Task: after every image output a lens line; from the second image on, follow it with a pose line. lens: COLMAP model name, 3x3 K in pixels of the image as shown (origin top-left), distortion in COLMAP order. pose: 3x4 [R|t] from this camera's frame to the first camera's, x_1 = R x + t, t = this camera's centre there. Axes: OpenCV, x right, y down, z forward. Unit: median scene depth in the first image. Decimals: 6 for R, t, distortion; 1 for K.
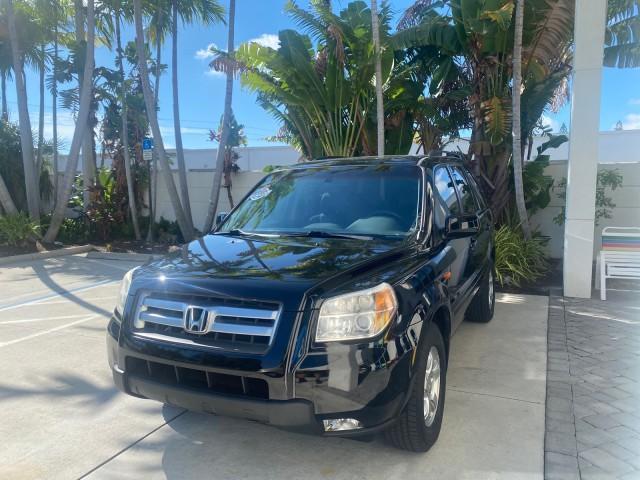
lens RADIAL K [[481.4, 0, 320.6], [0, 481.4, 235.8], [0, 0, 1]] dist [0.023815, -0.031225]
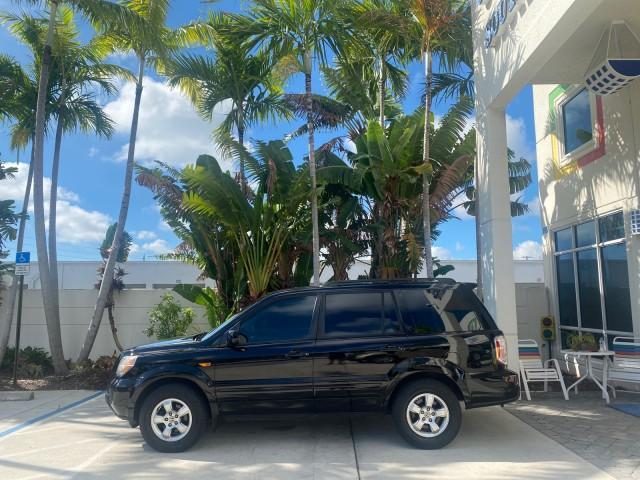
lens RADIAL K [[481.4, 0, 319.0], [0, 481.4, 238.7], [0, 0, 1]] dist [0.023815, -0.031225]
pose [[0.911489, 0.058468, 0.407147, -0.302773], [0.039485, 0.972837, -0.228099, -0.006246], [-0.409424, 0.223986, 0.884422, 0.030984]]
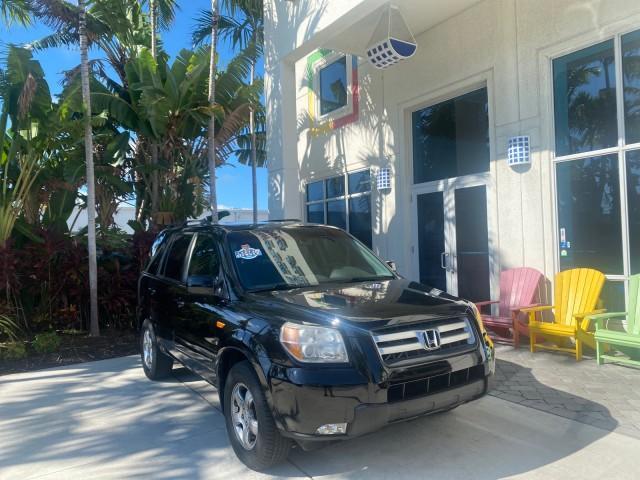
lens RADIAL K [[481.4, 0, 314.8], [0, 481.4, 243.2], [0, 0, 1]] dist [0.023815, -0.031225]
pose [[0.532863, 0.002994, 0.846196, -0.426478], [0.111193, 0.991075, -0.073527, -0.007055], [-0.838864, 0.133271, 0.527774, 0.146728]]
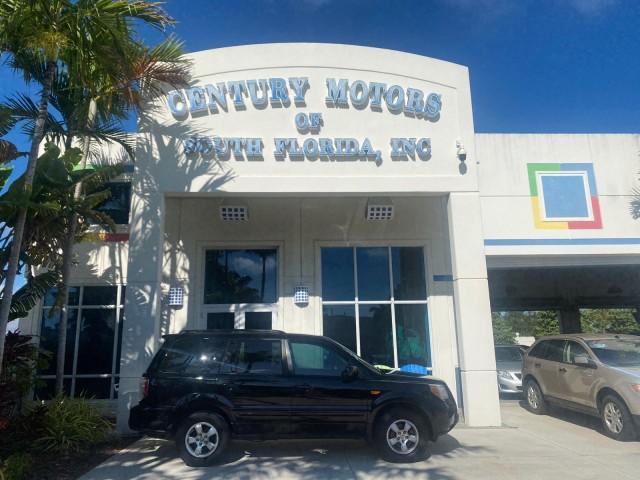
lens RADIAL K [[481.4, 0, 319.7], [0, 481.4, 238.2], [0, 0, 1]] dist [0.023815, -0.031225]
pose [[-0.480475, 0.213995, 0.850500, -0.788814], [0.118969, 0.976713, -0.178543, -0.090840], [-0.868902, 0.015398, -0.494745, 0.925943]]
